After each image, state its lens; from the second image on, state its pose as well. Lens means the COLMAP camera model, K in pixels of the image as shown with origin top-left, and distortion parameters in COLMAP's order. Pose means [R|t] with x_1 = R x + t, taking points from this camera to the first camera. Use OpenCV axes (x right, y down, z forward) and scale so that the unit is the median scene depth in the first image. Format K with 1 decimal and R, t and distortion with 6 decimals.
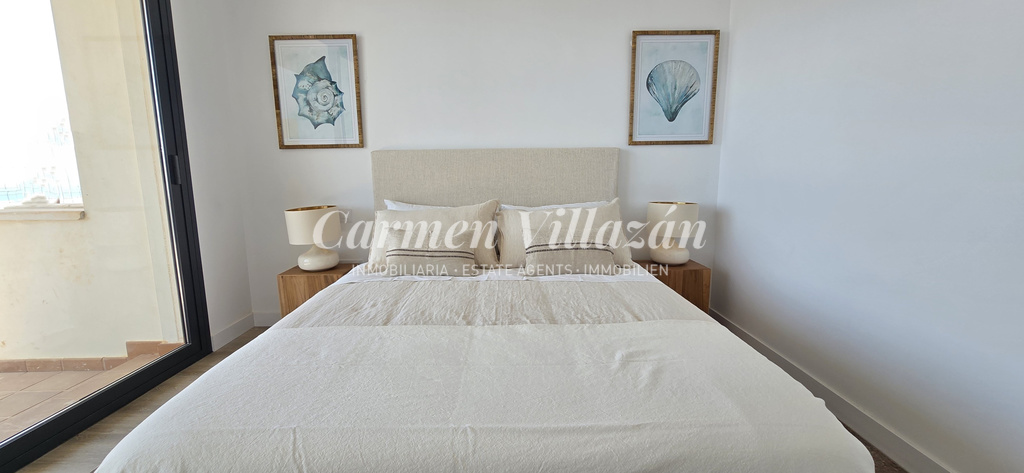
lens RADIAL K [[434.0, 0, 500.9], [0, 434.0, 239.3], [0, 0, 1]] dist [-0.002817, -0.000888]
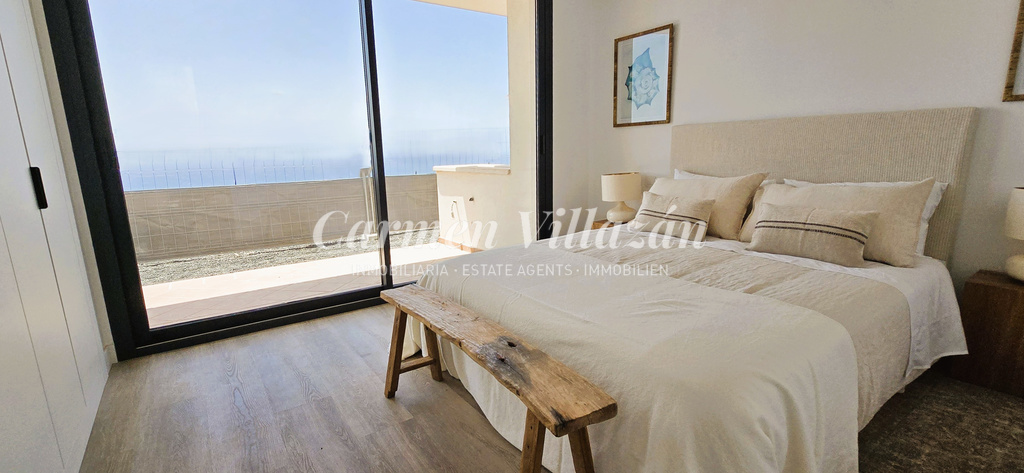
lens RADIAL K [[445.5, 0, 499.4], [0, 445.5, 237.1], [0, 0, 1]] dist [-0.001402, -0.000402]
pose [[0.571400, 0.157784, -0.805361, 0.442990], [-0.110595, 0.987197, 0.114942, 0.001095], [0.813186, 0.023392, 0.581534, -0.046590]]
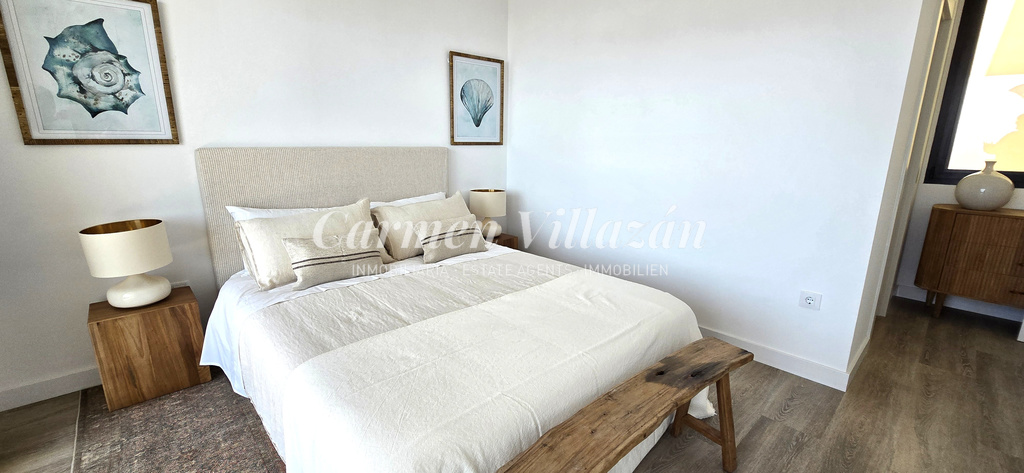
lens RADIAL K [[434.0, 0, 500.9], [0, 434.0, 239.3], [0, 0, 1]] dist [-0.002817, -0.000888]
pose [[0.734638, -0.135272, 0.664837, -0.456803], [0.091444, 0.990722, 0.100534, -0.064453], [-0.672269, -0.013060, 0.740192, -0.003403]]
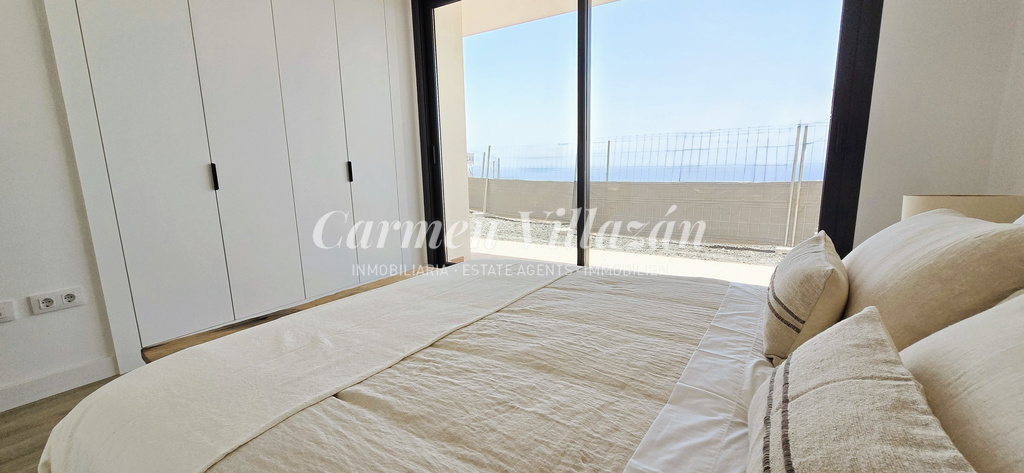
lens RADIAL K [[405.2, 0, 498.8], [0, 405.2, 234.1], [0, 0, 1]] dist [-0.001231, -0.000331]
pose [[-0.536587, 0.170848, -0.826369, 0.340411], [-0.099101, 0.959755, 0.262774, -0.100302], [0.838006, 0.222895, -0.498060, 0.764339]]
